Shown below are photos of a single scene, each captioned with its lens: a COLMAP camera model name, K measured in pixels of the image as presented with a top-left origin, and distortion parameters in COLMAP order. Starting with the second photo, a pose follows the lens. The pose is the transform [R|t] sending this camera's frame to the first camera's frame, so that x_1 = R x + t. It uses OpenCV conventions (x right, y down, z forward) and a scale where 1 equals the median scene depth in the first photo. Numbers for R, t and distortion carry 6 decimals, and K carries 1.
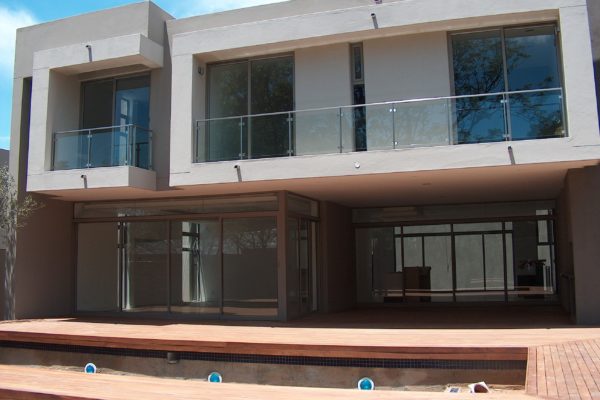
lens RADIAL K [[664.2, 0, 299.6], [0, 664.2, 189.4], [0, 0, 1]] dist [-0.219462, 0.143926]
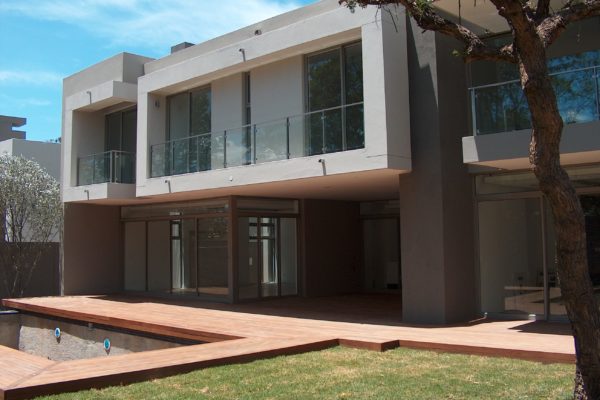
lens RADIAL K [[664.2, 0, 299.6], [0, 664.2, 189.4], [0, 0, 1]] dist [-0.219462, 0.143926]
pose [[0.910265, -0.033074, -0.412702, 0.605025], [0.049469, 0.998352, 0.029102, -0.039381], [0.411060, -0.046906, 0.910401, -0.043694]]
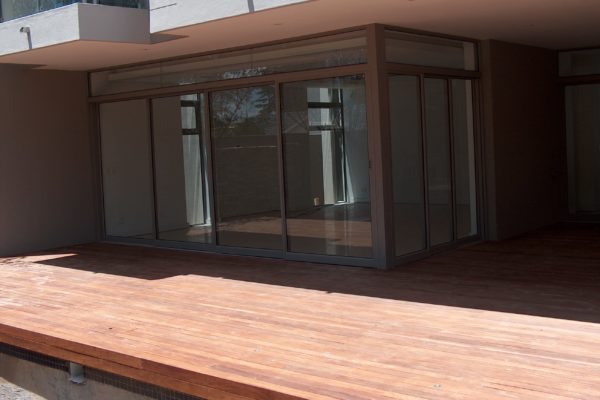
lens RADIAL K [[762.4, 0, 300.1], [0, 762.4, 182.1], [0, 0, 1]] dist [-0.096889, -0.021006]
pose [[0.935498, -0.008090, -0.353241, 0.136585], [0.072041, 0.983105, 0.168272, 0.019699], [0.345911, -0.182866, 0.920275, 0.418805]]
